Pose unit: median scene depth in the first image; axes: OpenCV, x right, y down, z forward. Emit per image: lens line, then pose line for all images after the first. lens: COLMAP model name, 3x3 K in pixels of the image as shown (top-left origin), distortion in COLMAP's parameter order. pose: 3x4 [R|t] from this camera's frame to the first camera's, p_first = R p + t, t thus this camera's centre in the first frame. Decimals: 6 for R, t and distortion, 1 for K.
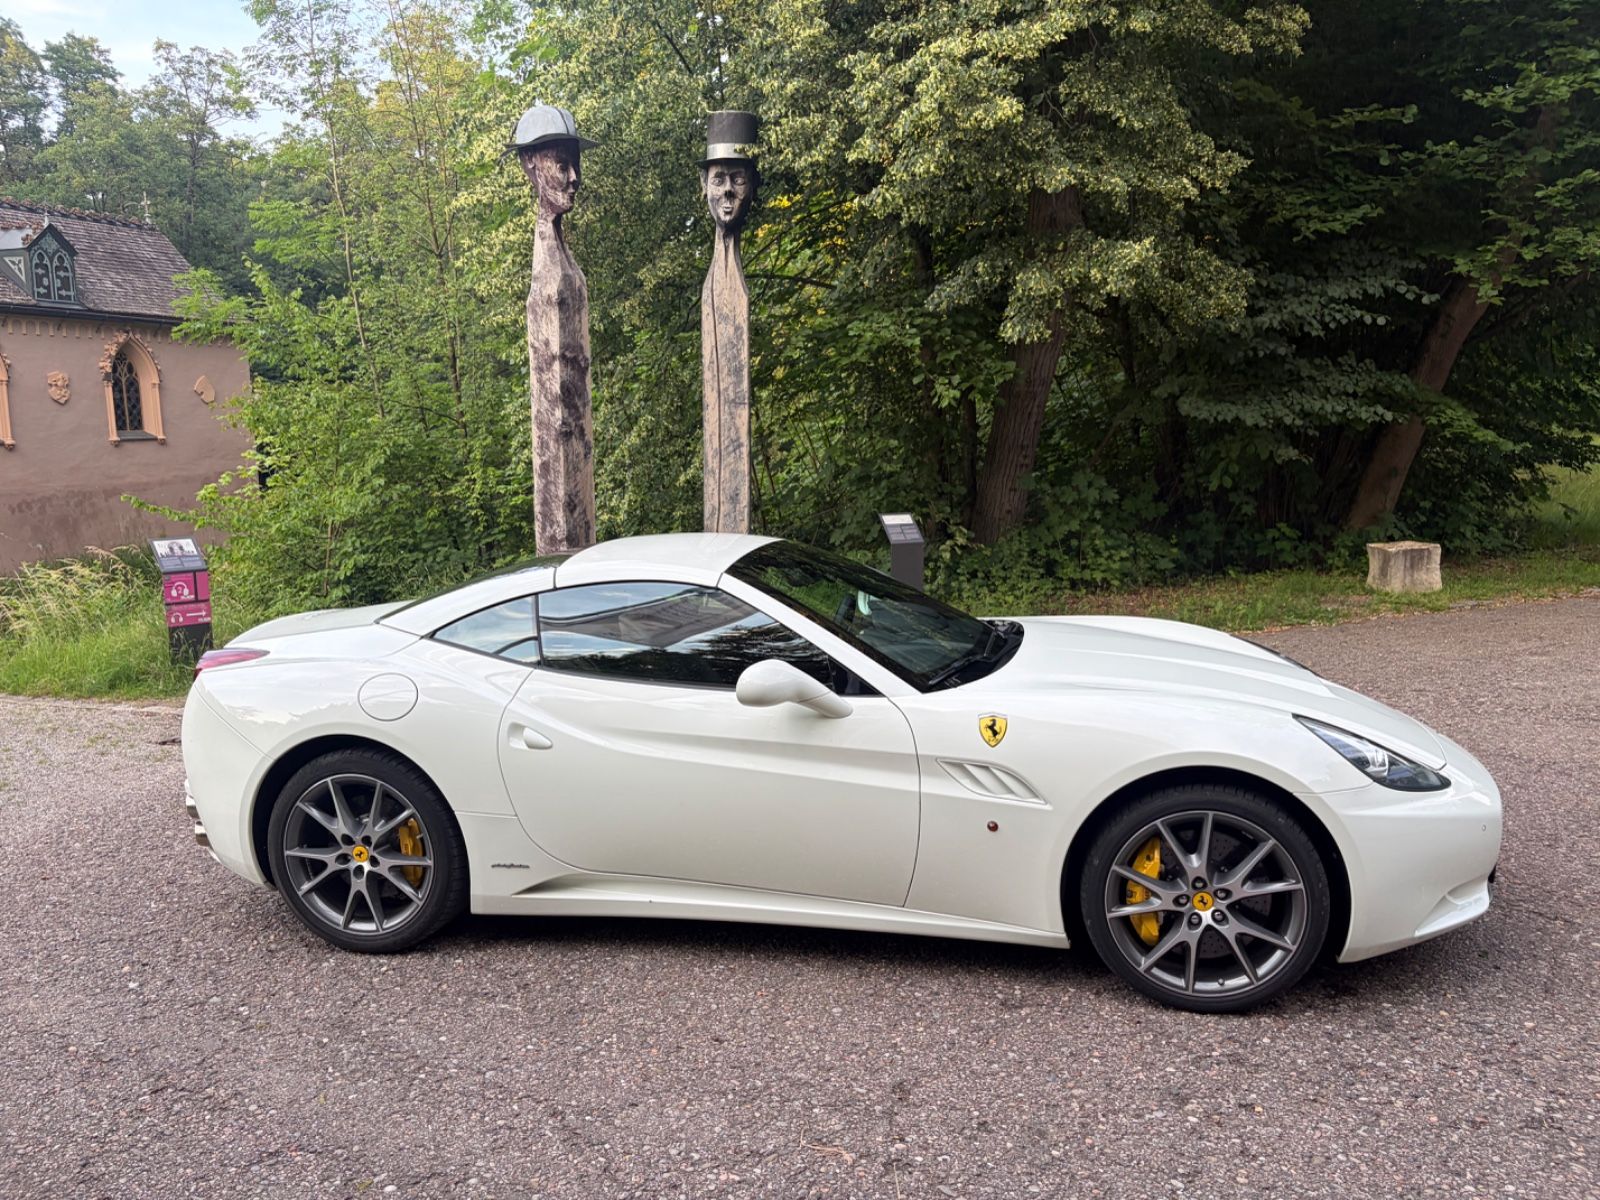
lens RADIAL K [[1221.5, 0, 808.1], [0, 1221.5, 605.5], [0, 0, 1]] dist [0.039256, -0.044924]
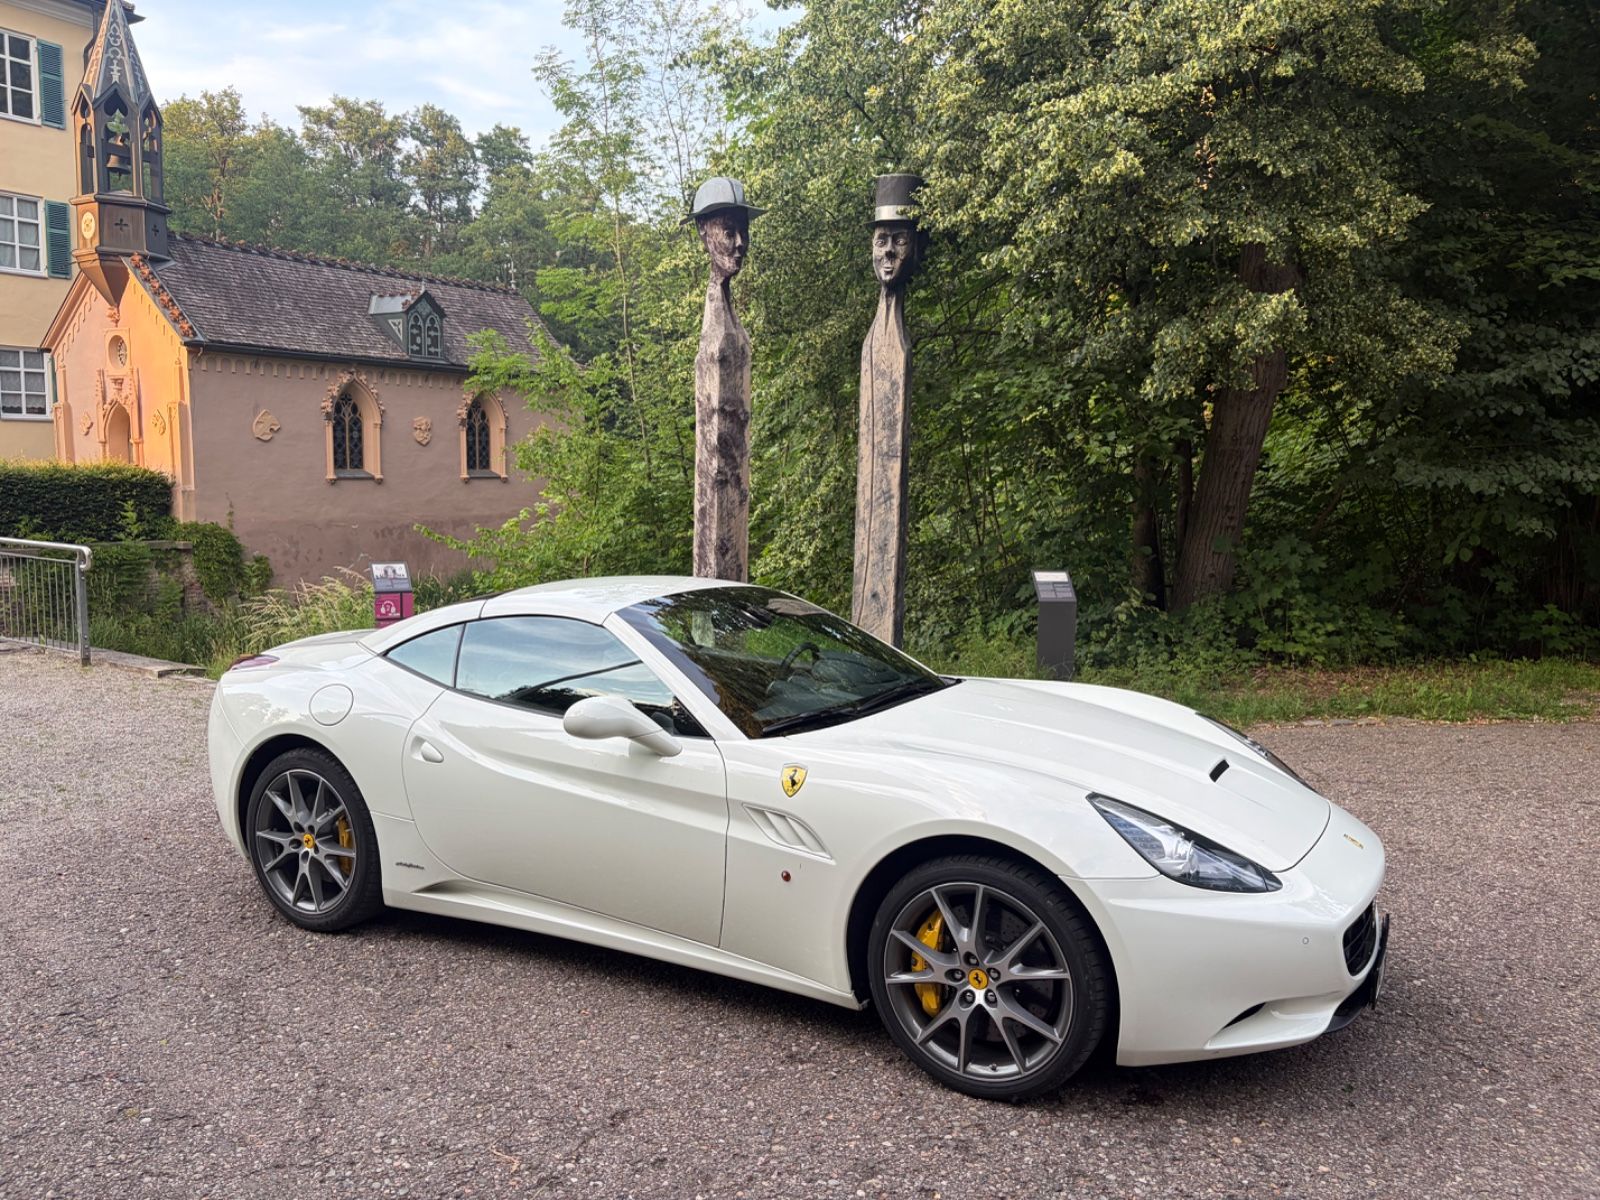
lens RADIAL K [[1221.5, 0, 809.0], [0, 1221.5, 598.4], [0, 0, 1]] dist [0.039256, -0.044924]
pose [[0.959531, 0.053477, -0.276479, 0.180195], [-0.066261, 0.997112, -0.037098, -0.004980], [0.273697, 0.053917, 0.960304, 0.009278]]
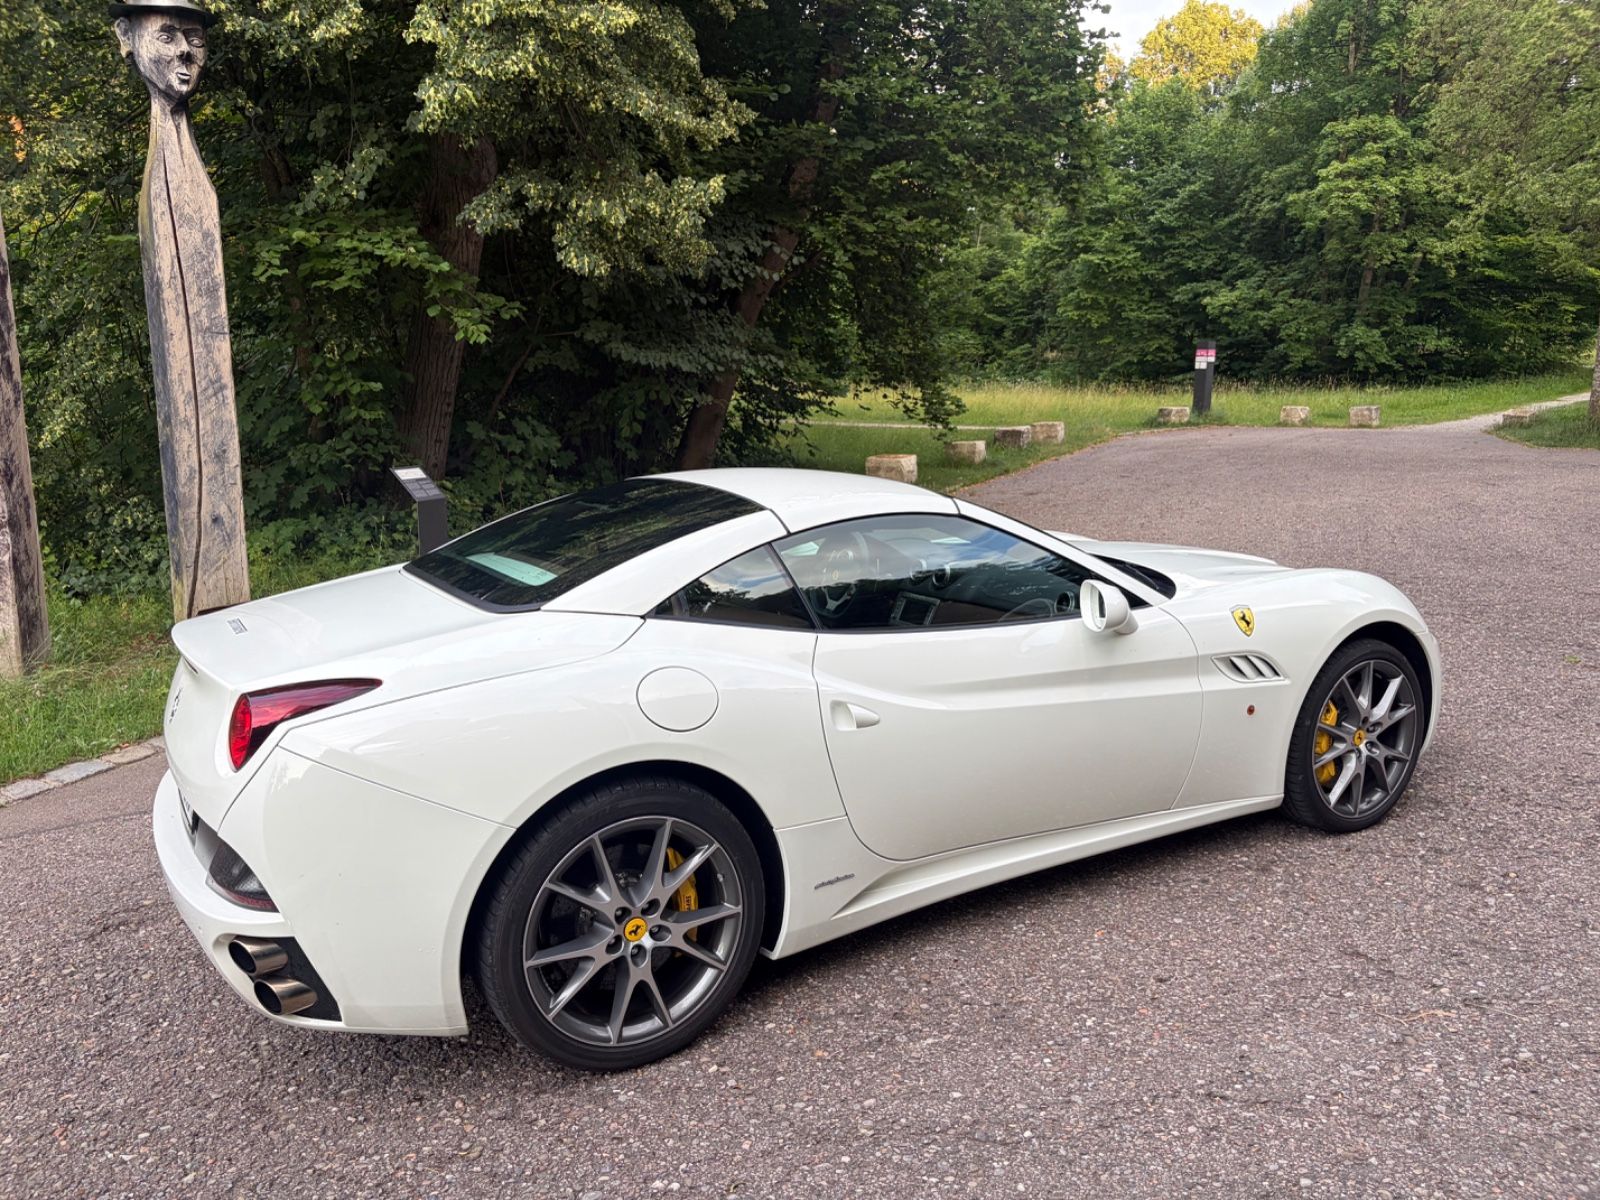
lens RADIAL K [[1221.5, 0, 814.9], [0, 1221.5, 593.4], [0, 0, 1]] dist [0.039256, -0.044924]
pose [[0.736674, -0.116243, 0.666183, -0.343886], [0.103123, 0.992904, 0.059218, -0.009584], [-0.668339, 0.025075, 0.743434, 0.187771]]
